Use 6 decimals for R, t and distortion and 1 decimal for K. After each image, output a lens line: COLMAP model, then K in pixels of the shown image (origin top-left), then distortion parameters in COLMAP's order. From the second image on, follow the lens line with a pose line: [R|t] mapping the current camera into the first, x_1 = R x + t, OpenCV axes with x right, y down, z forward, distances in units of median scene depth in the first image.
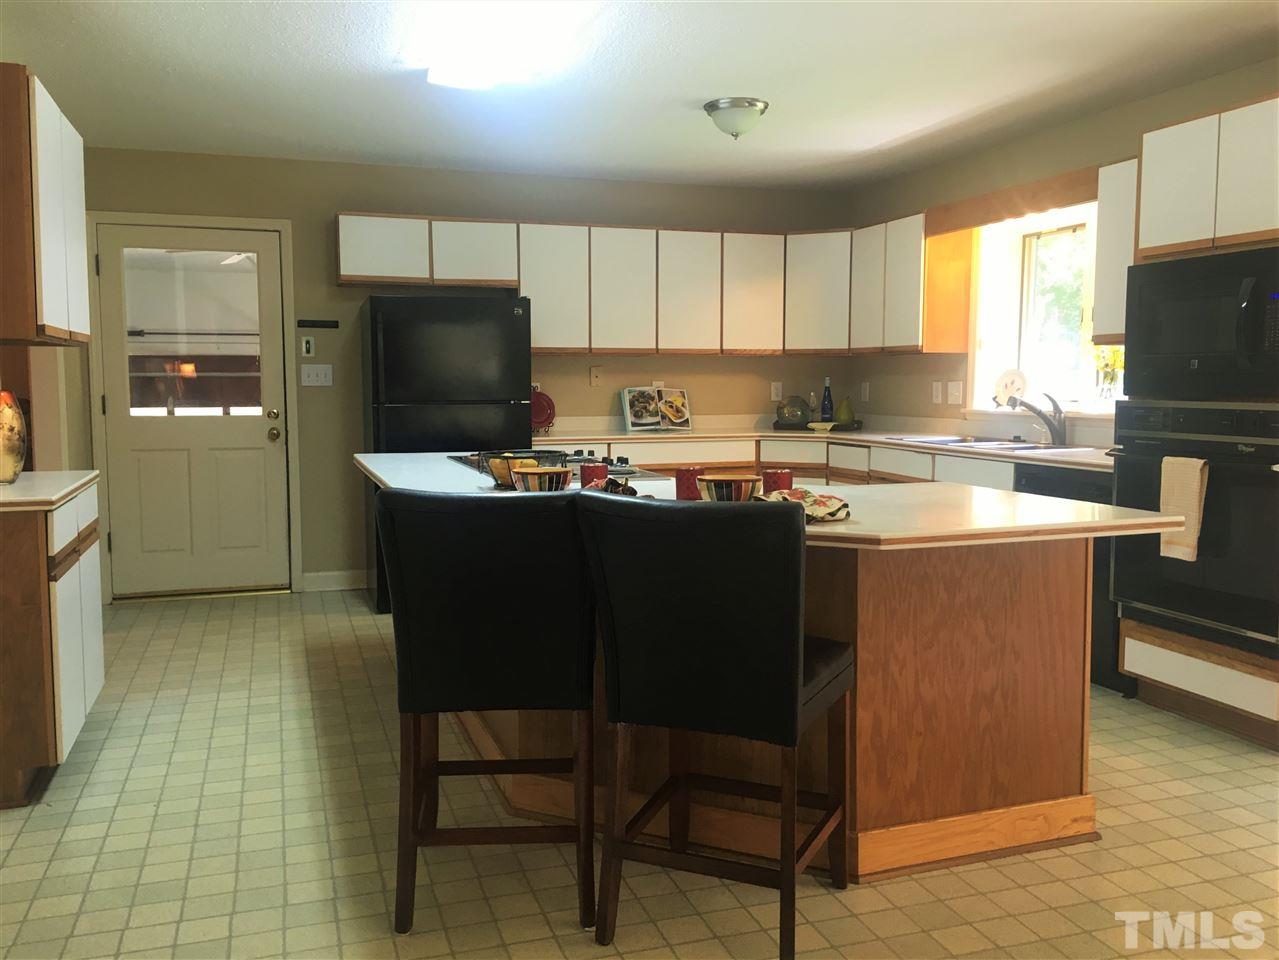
lens RADIAL K [[1091.0, 0, 639.5], [0, 1091.0, 480.0], [0, 0, 1]] dist [0.032173, 0.002127]
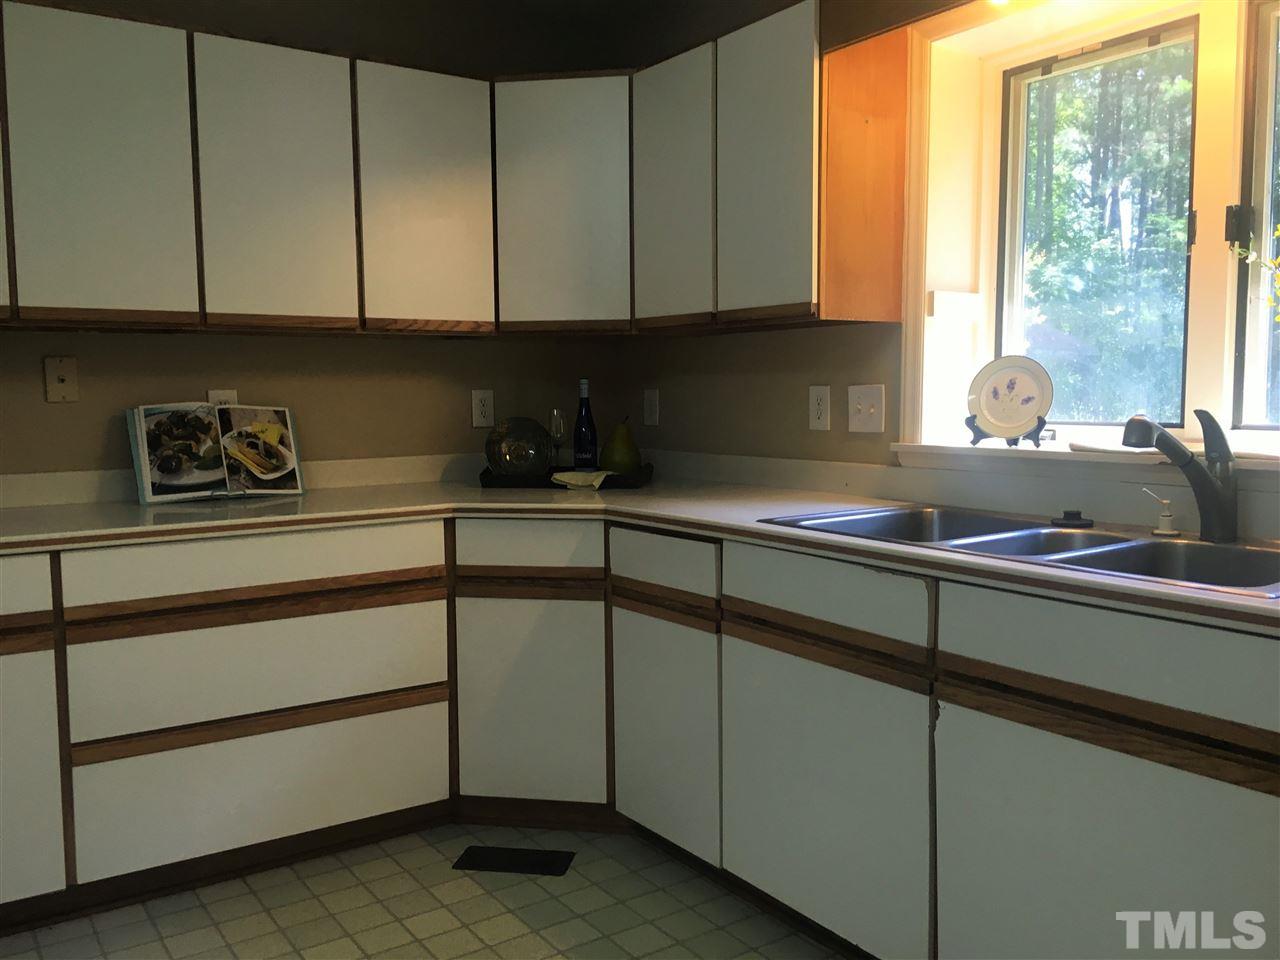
lens RADIAL K [[1091.9, 0, 640.0], [0, 1091.9, 480.0], [0, 0, 1]] dist [0.032173, 0.002127]
pose [[0.960098, -0.031484, 0.277884, 0.057164], [0.033979, 0.999414, -0.004168, -0.046125], [-0.277590, 0.013444, 0.960605, 0.526917]]
